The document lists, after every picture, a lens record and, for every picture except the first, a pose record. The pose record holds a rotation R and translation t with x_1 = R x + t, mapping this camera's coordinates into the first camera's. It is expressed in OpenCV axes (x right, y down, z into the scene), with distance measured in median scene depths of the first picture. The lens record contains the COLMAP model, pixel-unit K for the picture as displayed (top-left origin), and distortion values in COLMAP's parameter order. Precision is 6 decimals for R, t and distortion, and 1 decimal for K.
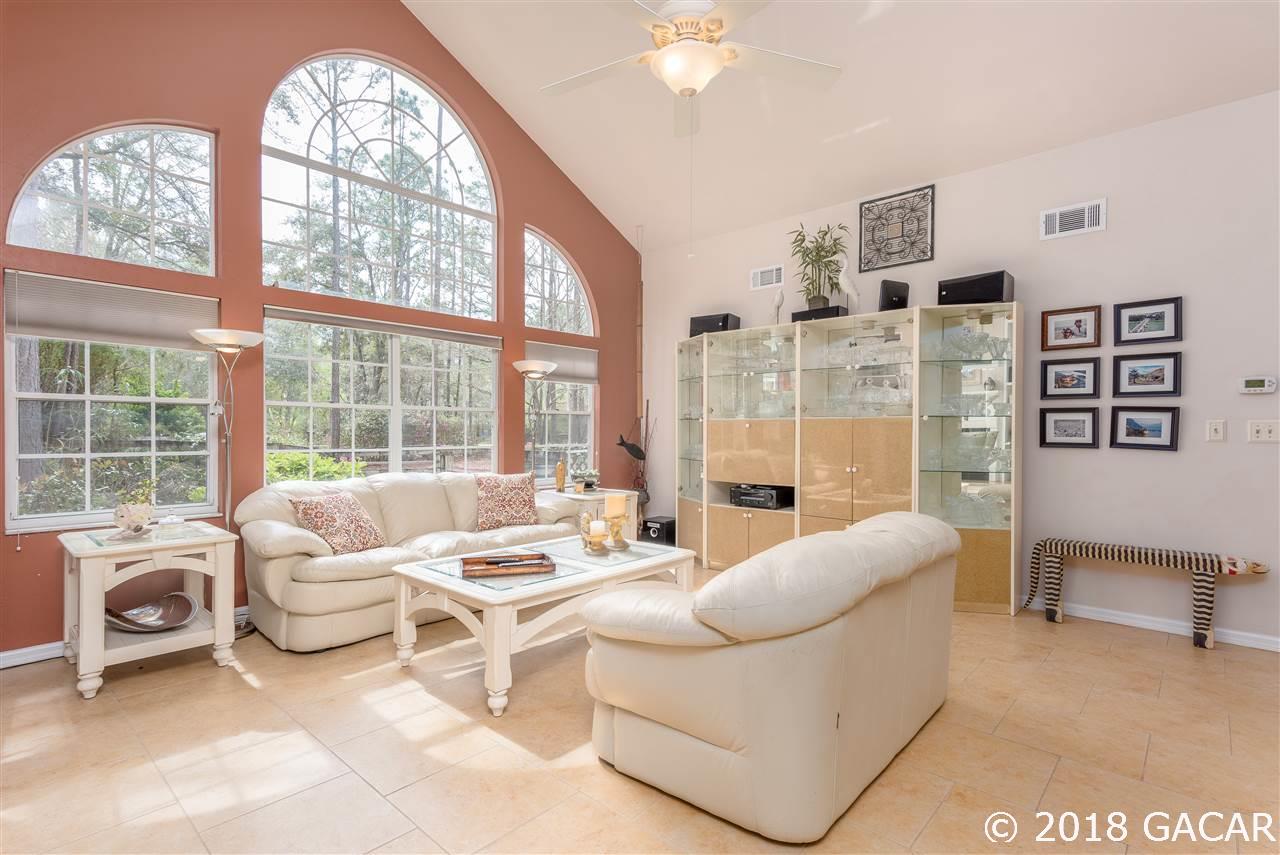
lens RADIAL K [[620.3, 0, 642.8], [0, 620.3, 431.0], [0, 0, 1]] dist [0.017828, -0.000203]
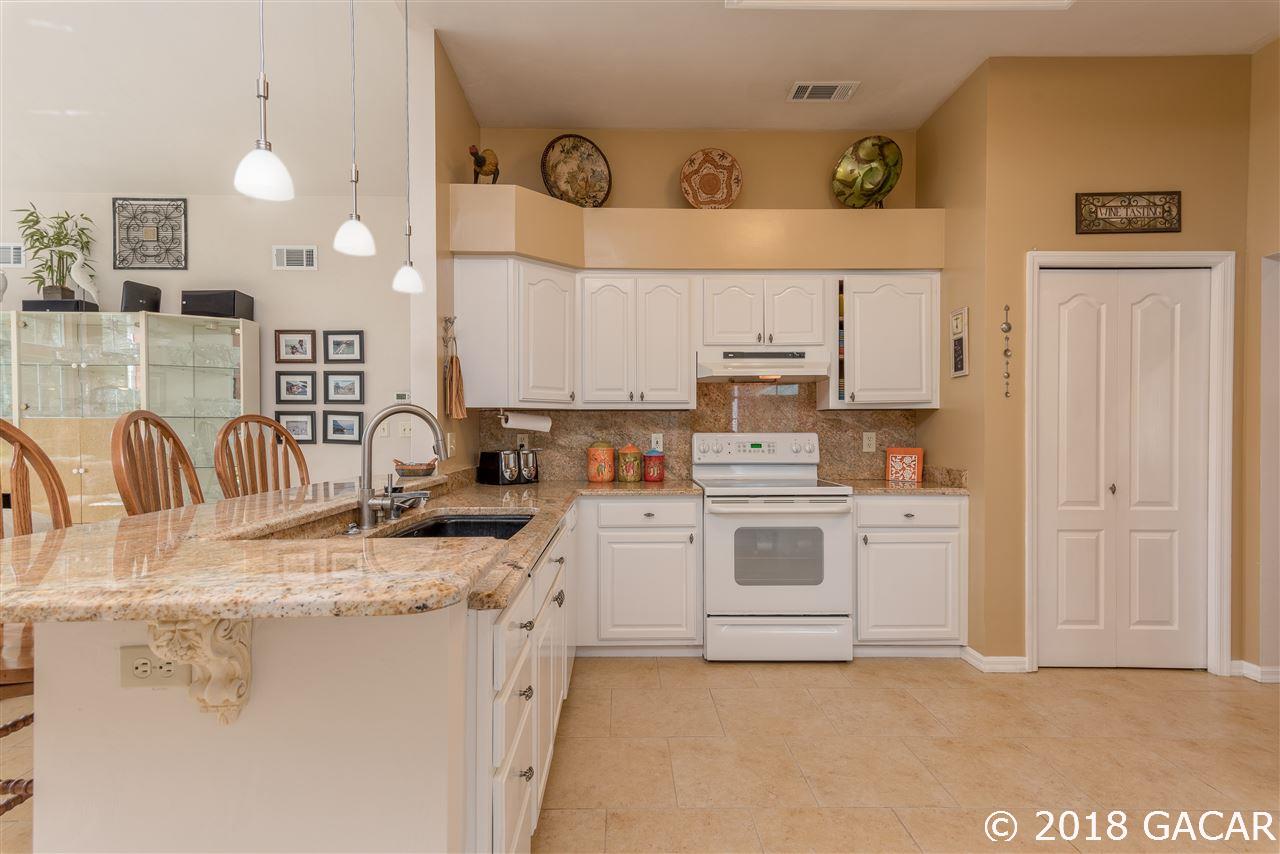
lens RADIAL K [[620.3, 0, 640.8], [0, 620.3, 434.9], [0, 0, 1]] dist [0.017828, -0.000203]
pose [[0.730958, -0.009340, 0.682358, 0.336918], [0.006586, 0.999956, 0.006633, 0.005625], [-0.682390, -0.000355, 0.730988, -0.346465]]
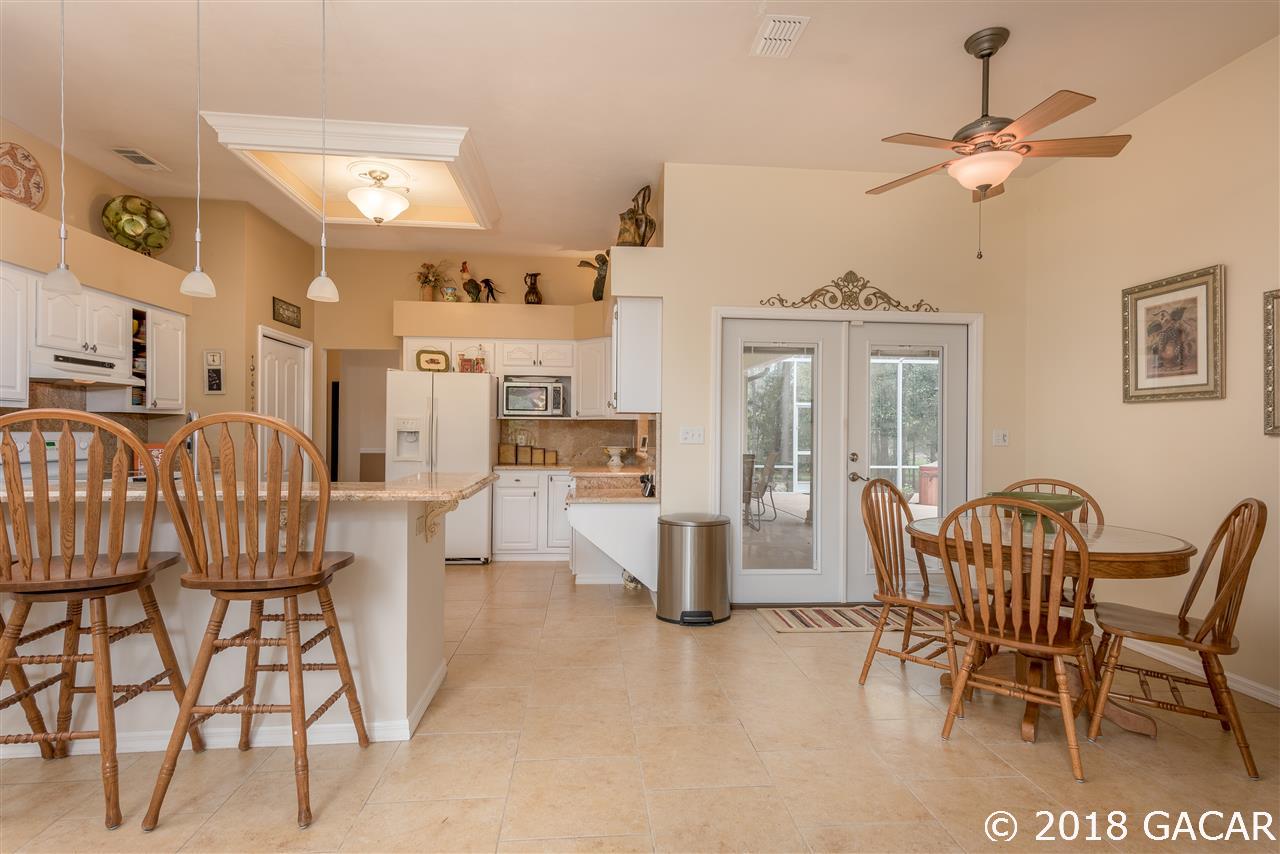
lens RADIAL K [[620.3, 0, 639.9], [0, 620.3, 429.3], [0, 0, 1]] dist [0.017828, -0.000203]
pose [[-0.736017, -0.006713, 0.676930, -0.496293], [-0.007525, 0.999970, 0.001735, -0.006357], [-0.676922, -0.003817, -0.736045, 0.588373]]
